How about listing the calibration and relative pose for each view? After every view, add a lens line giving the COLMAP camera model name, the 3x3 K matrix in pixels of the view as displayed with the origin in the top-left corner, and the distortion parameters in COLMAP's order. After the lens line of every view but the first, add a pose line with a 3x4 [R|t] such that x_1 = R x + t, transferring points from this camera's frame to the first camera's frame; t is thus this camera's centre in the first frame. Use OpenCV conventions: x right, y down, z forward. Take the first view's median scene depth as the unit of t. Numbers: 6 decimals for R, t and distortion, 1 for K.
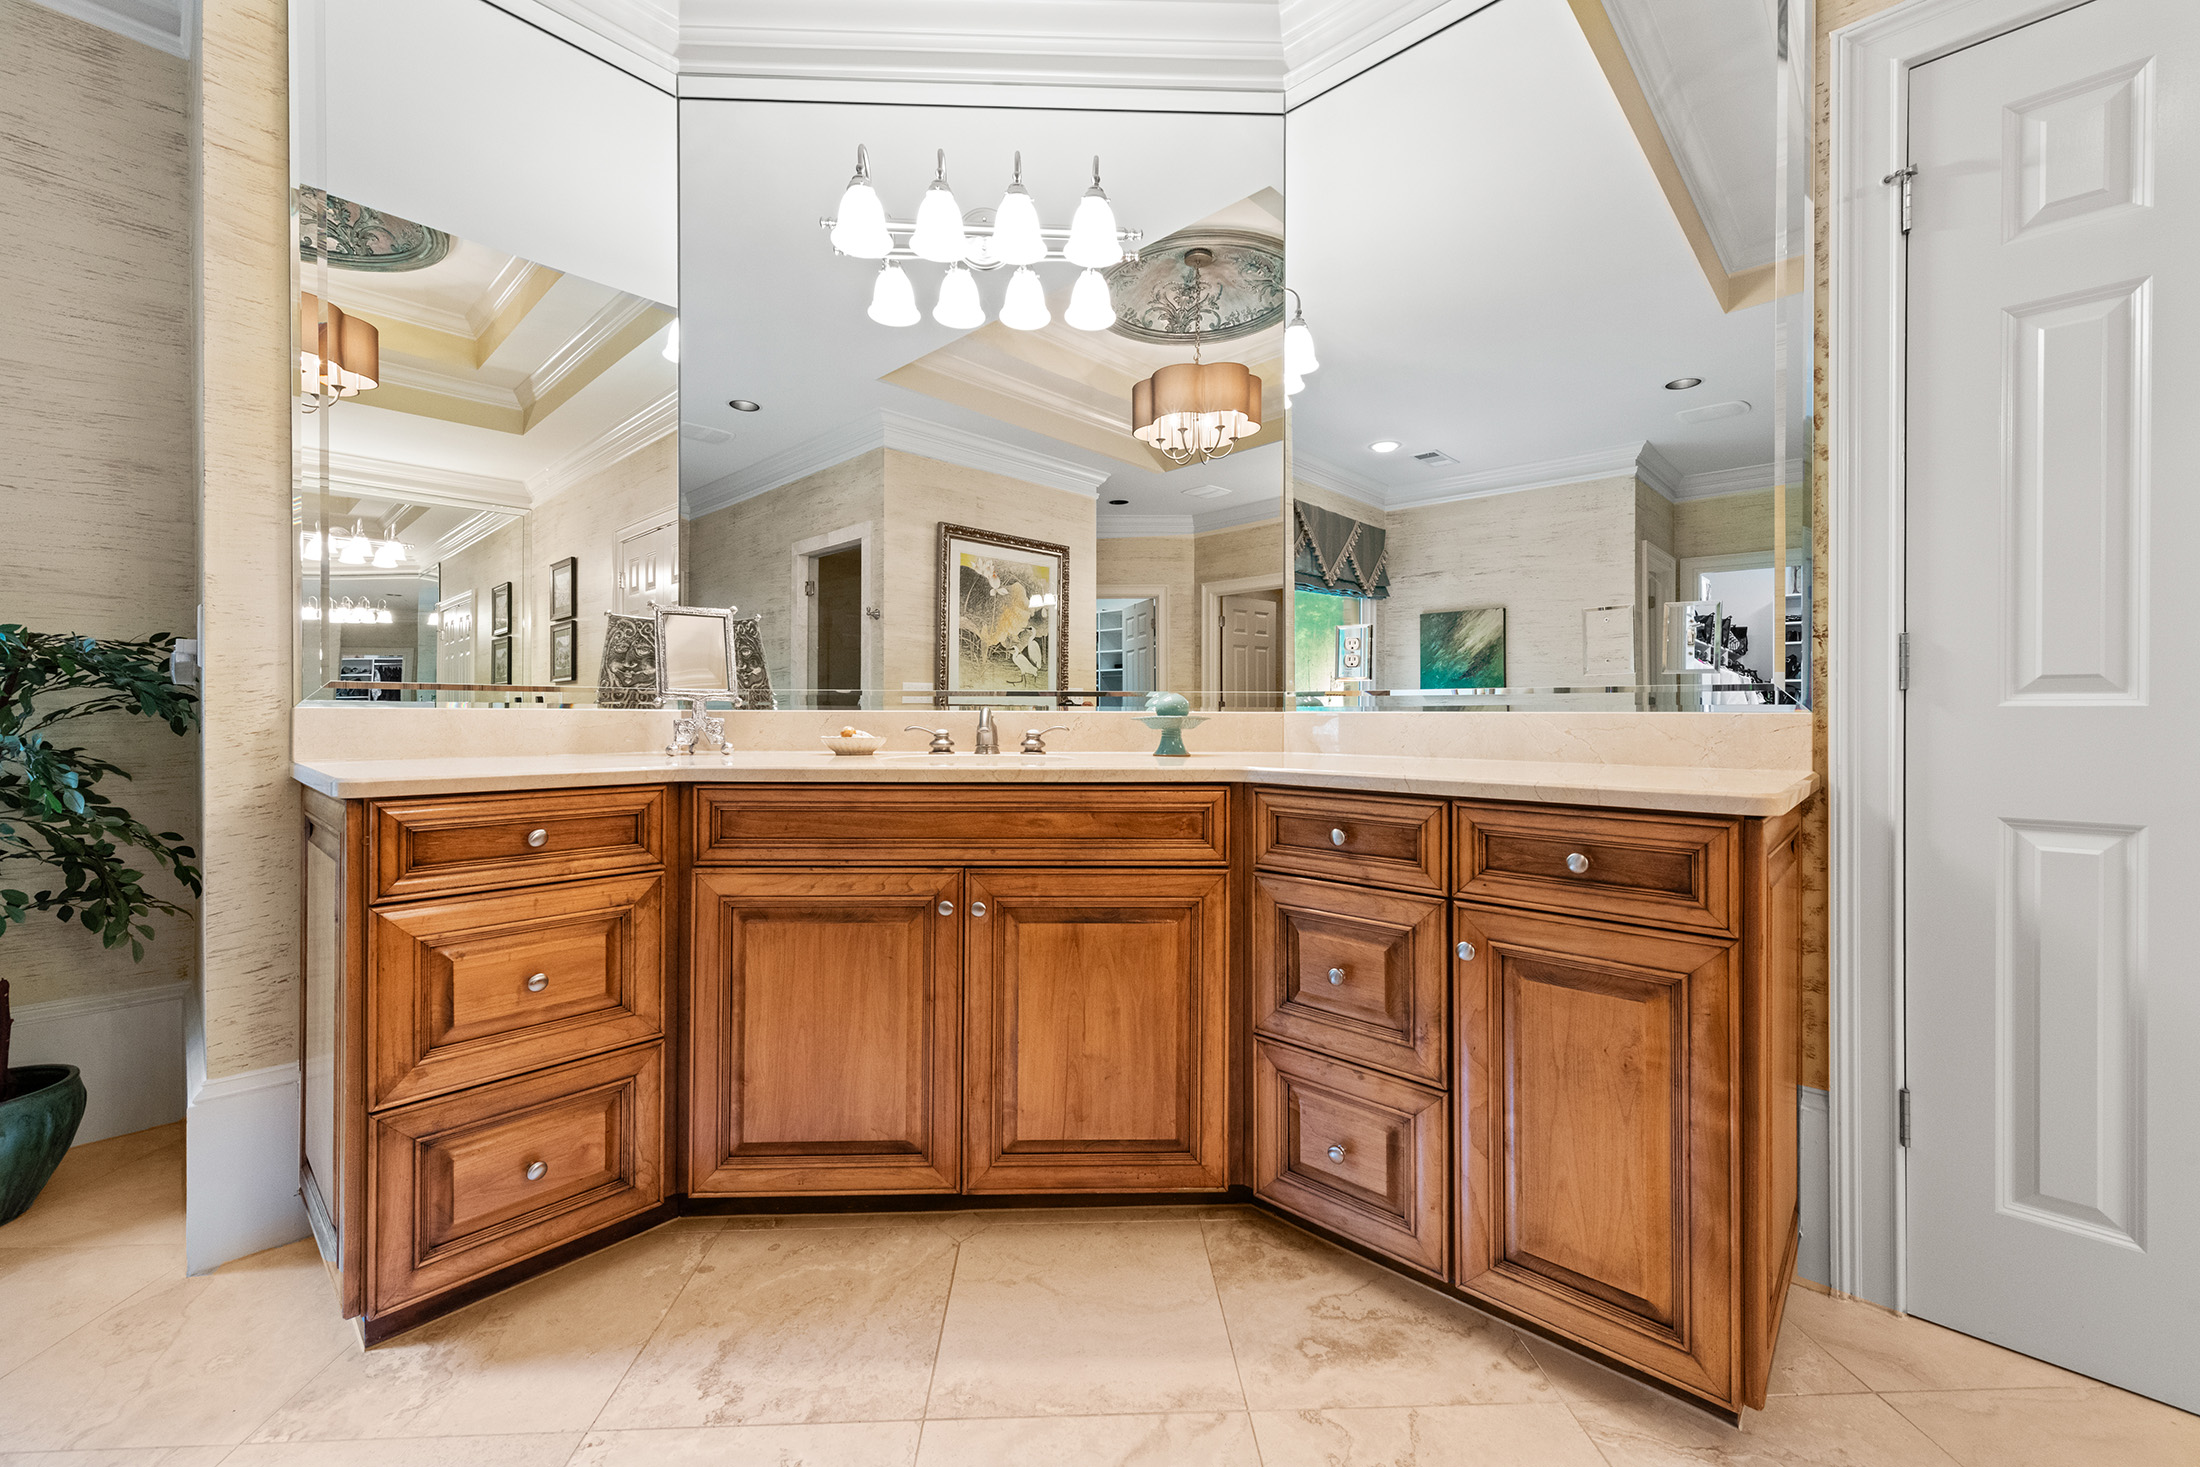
lens RADIAL K [[890.4, 0, 1104.7], [0, 890.4, 711.1], [0, 0, 1]] dist [0.008444, -0.000021]
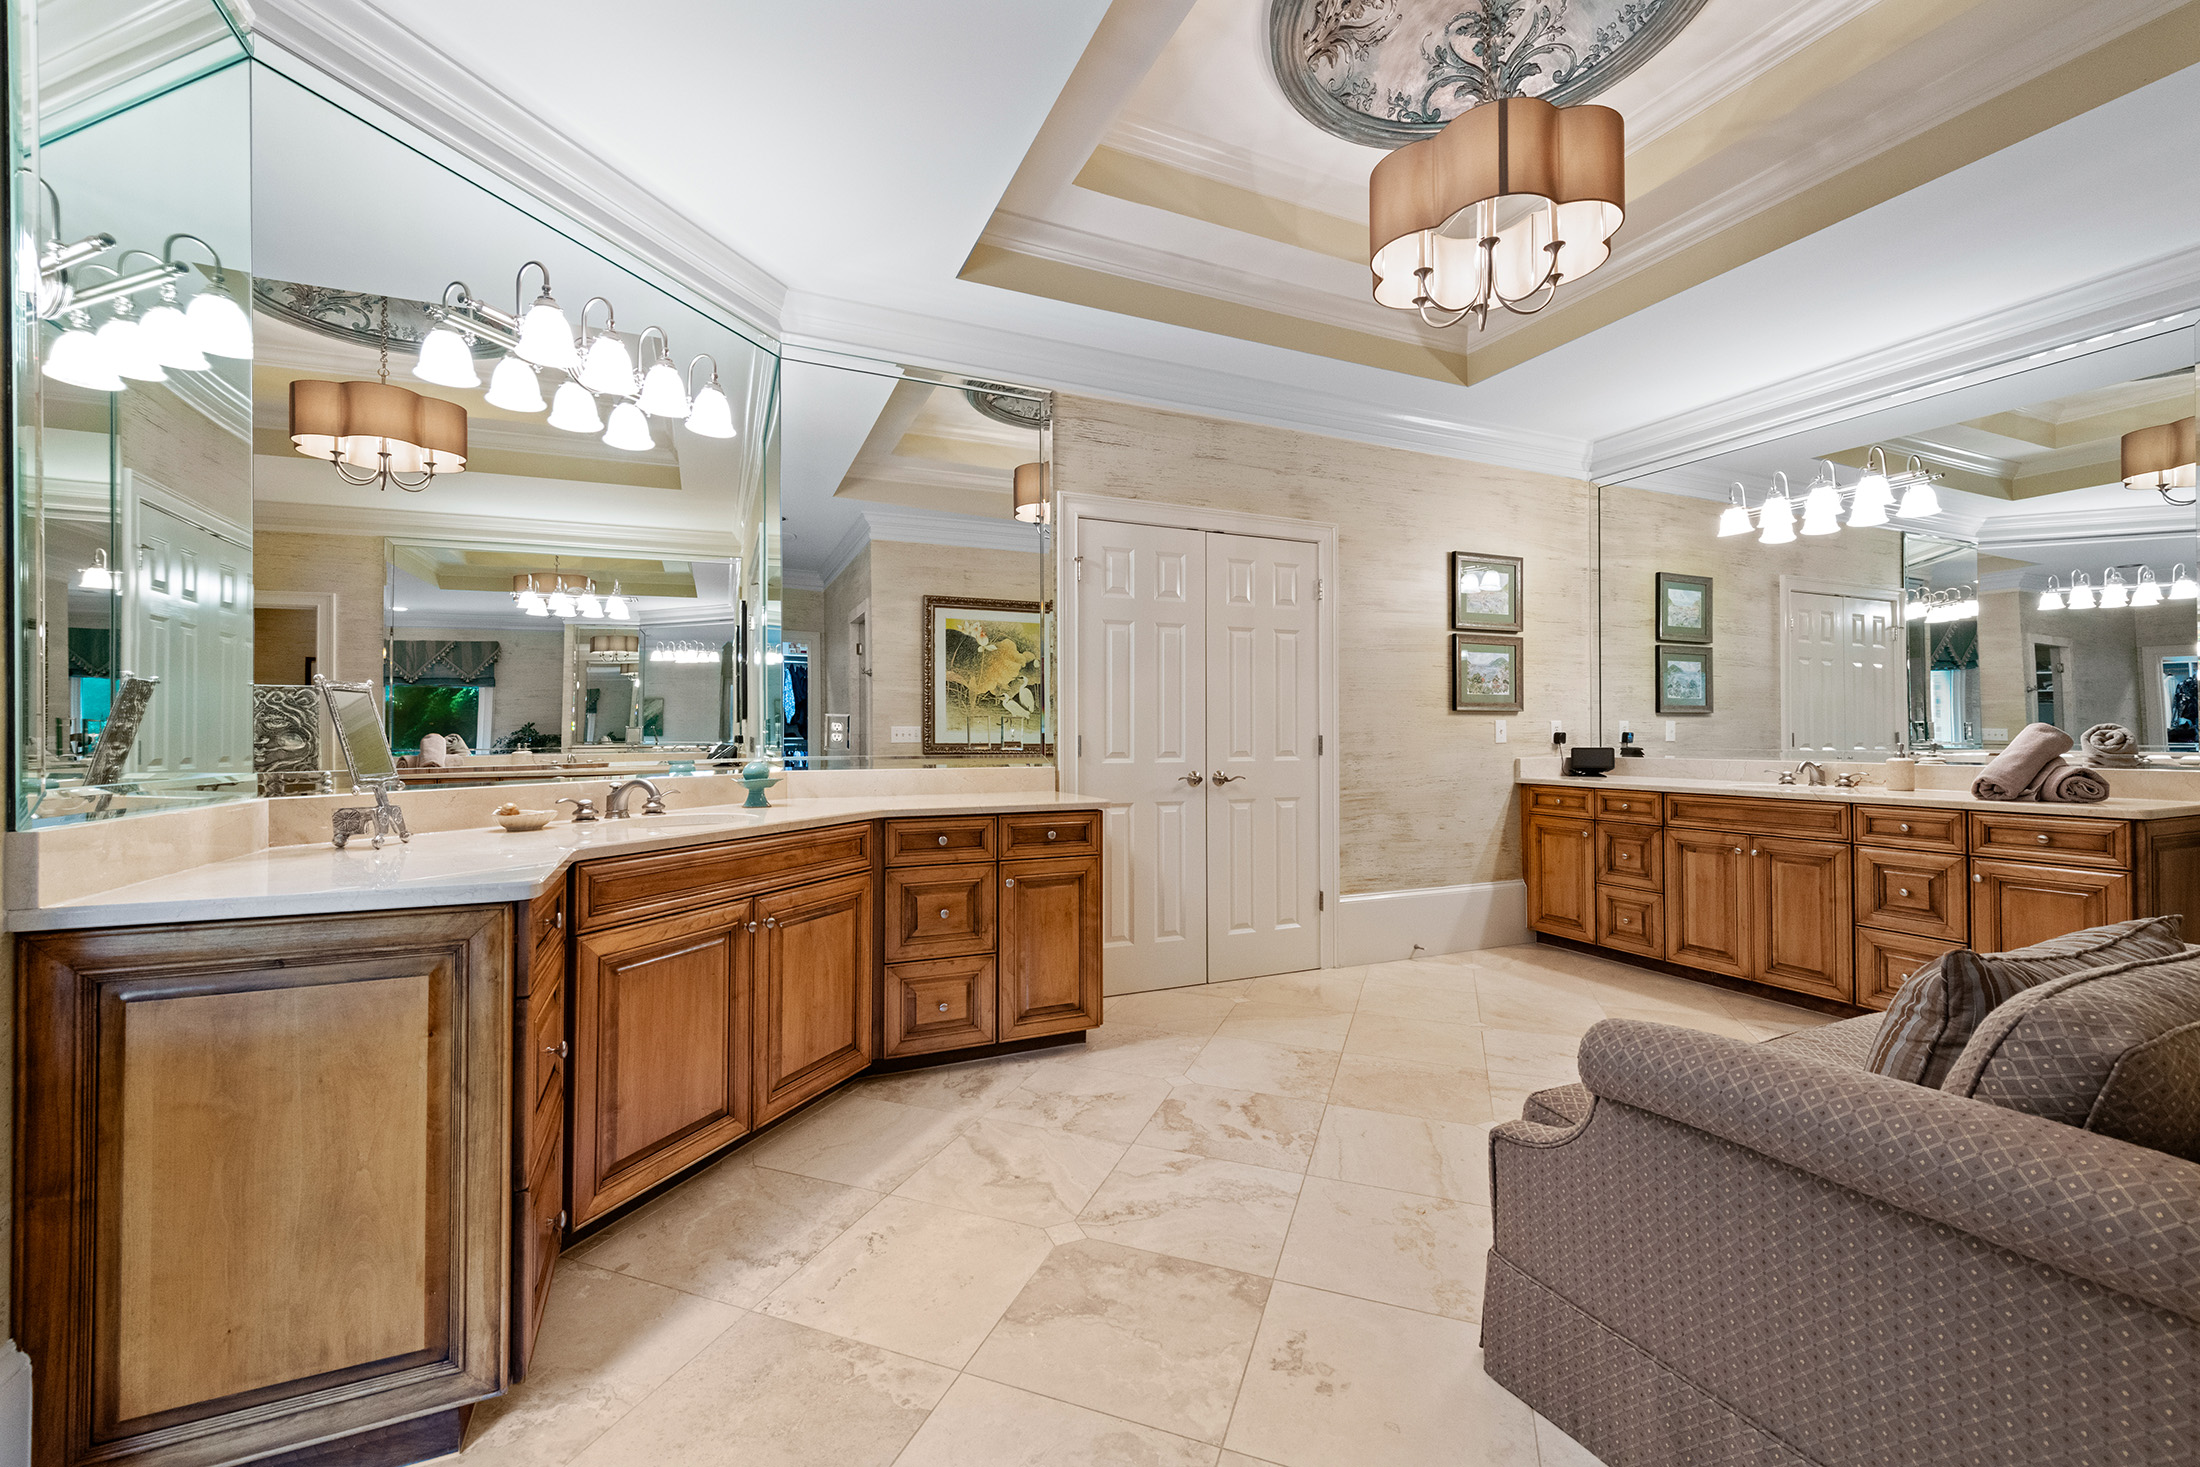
lens RADIAL K [[875.7, 0, 1101.4], [0, 875.7, 730.8], [0, 0, 1]] dist [0.003323, -0.000065]
pose [[0.393822, 0.003078, 0.919182, -1.253542], [0.004111, 0.999978, -0.005110, -0.077546], [-0.919178, 0.005792, 0.393801, -0.044629]]
